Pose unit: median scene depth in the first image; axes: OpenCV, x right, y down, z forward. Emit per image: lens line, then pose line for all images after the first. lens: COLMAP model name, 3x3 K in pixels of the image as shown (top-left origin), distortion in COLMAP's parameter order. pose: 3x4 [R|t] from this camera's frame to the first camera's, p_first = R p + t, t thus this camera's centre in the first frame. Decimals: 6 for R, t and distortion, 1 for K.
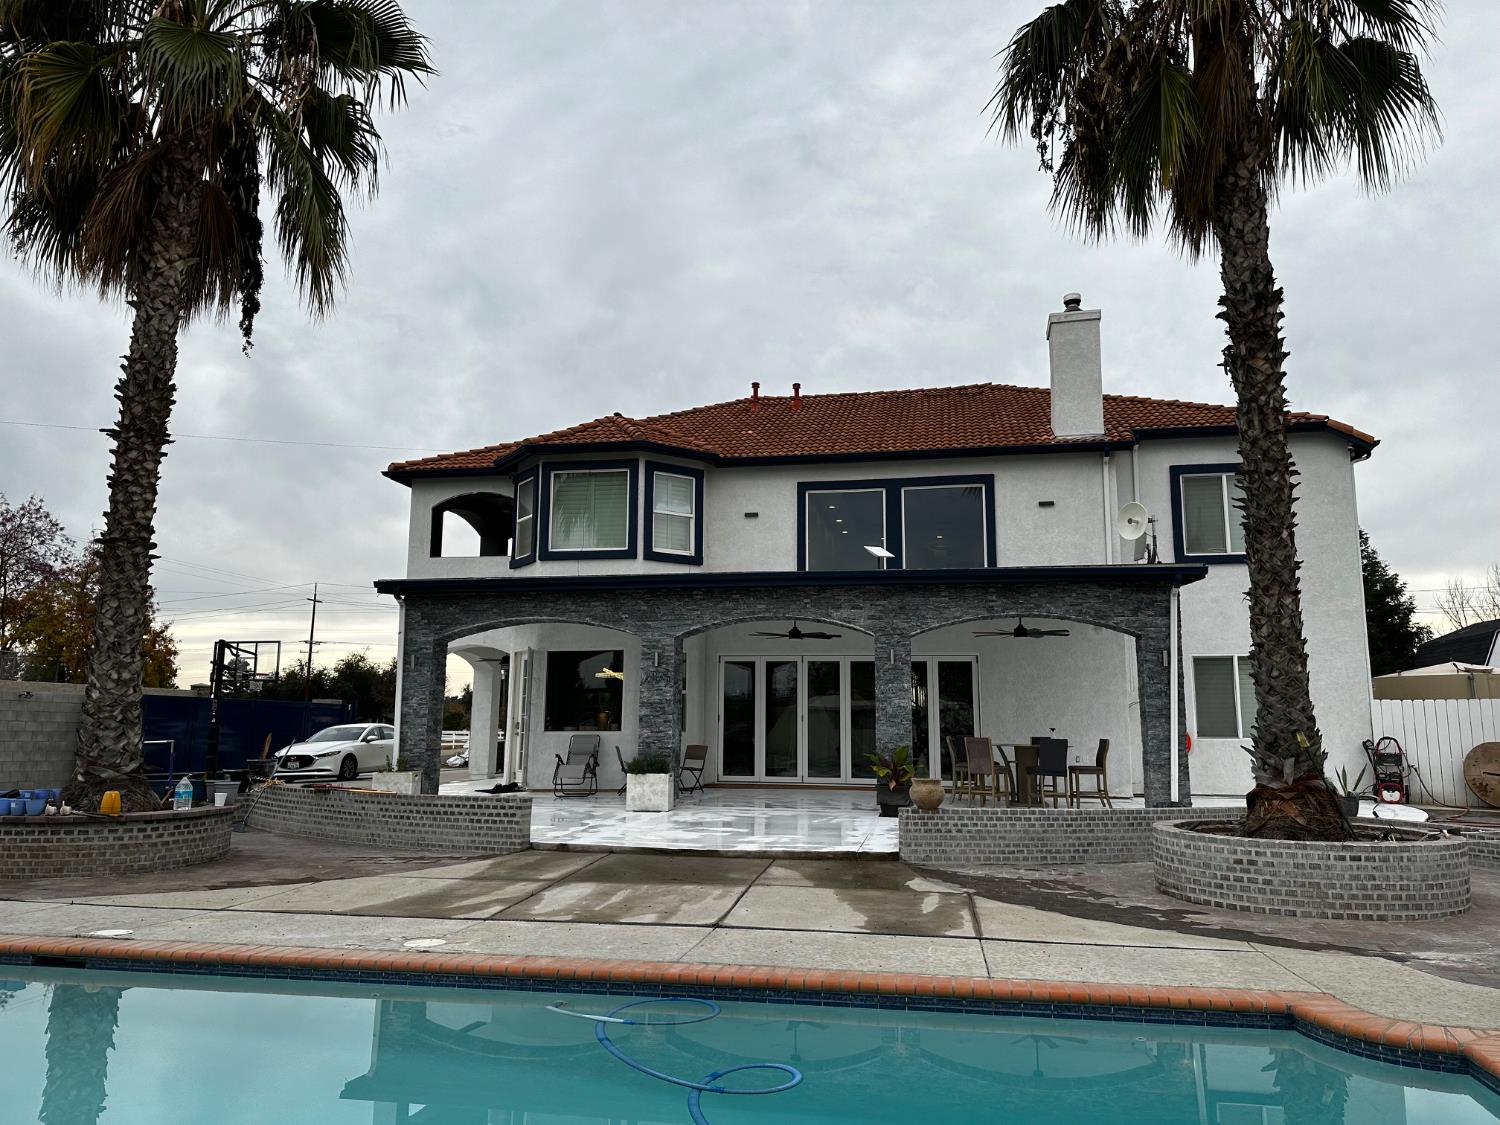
lens RADIAL K [[1053.0, 0, 750.4], [0, 1053.0, 580.3], [0, 0, 1]] dist [0.097180, -0.128643]
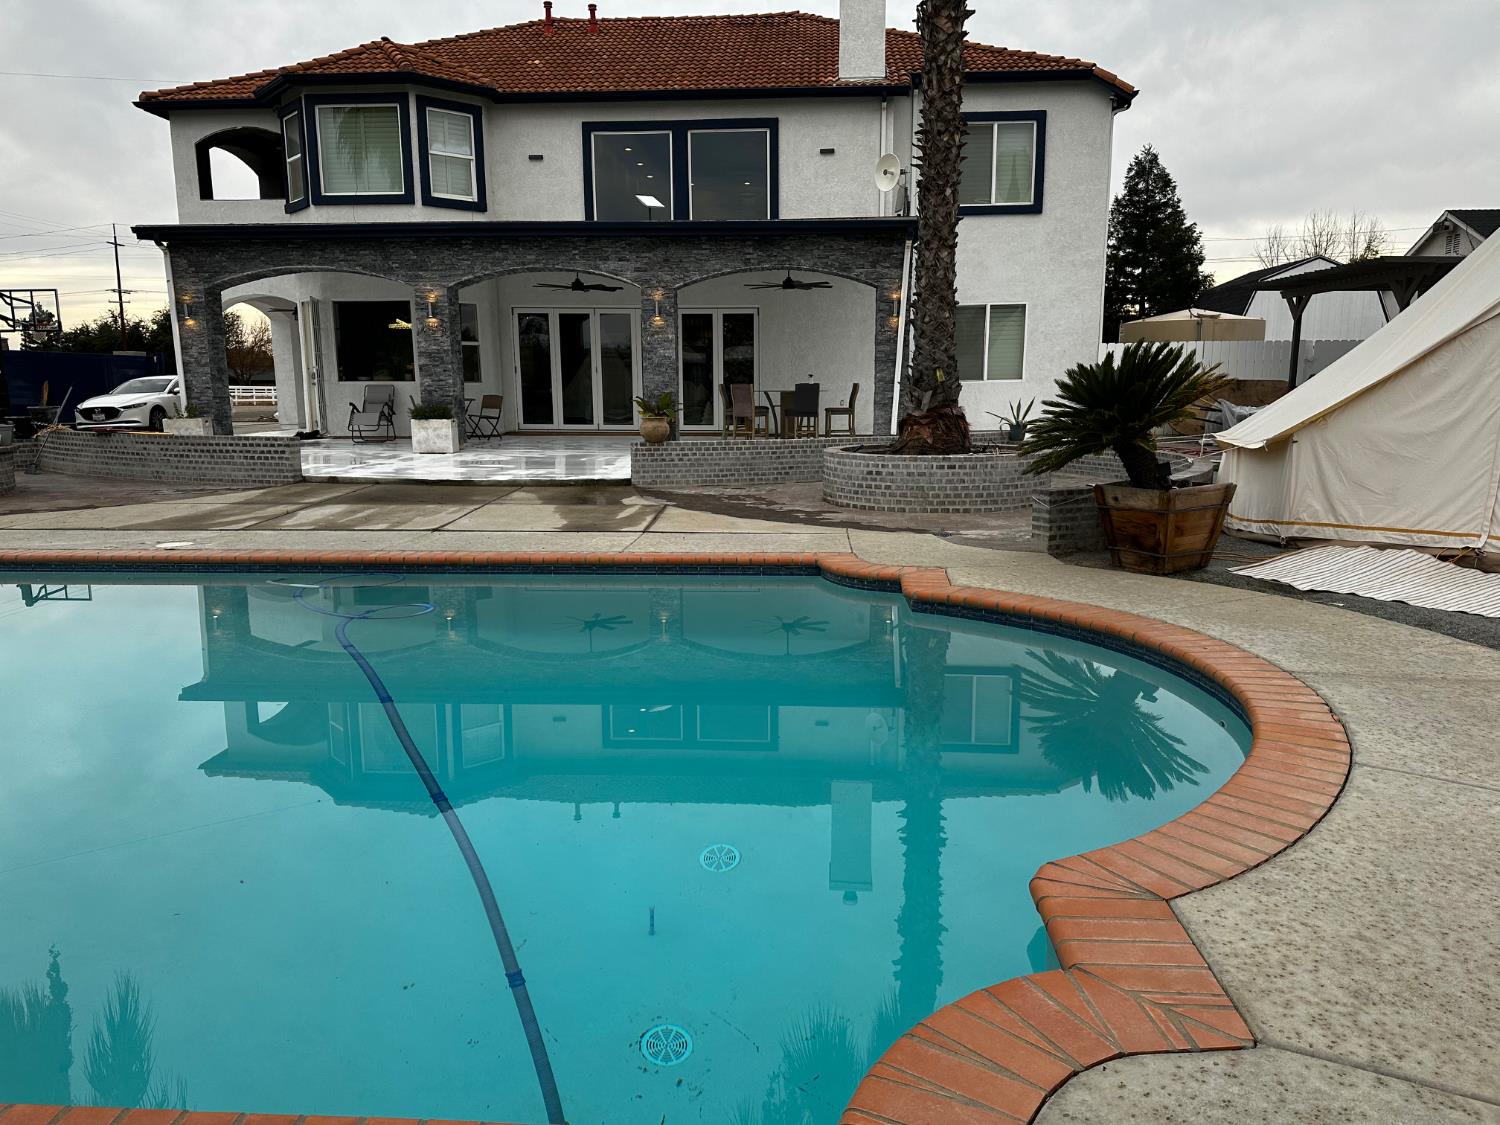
lens RADIAL K [[1053.0, 0, 750.4], [0, 1053.0, 580.3], [0, 0, 1]] dist [0.097180, -0.128643]
pose [[0.992734, -0.032172, 0.115949, 0.089128], [-0.006178, 0.948696, 0.316131, -0.005646], [-0.120171, -0.314550, 0.941604, -0.106953]]
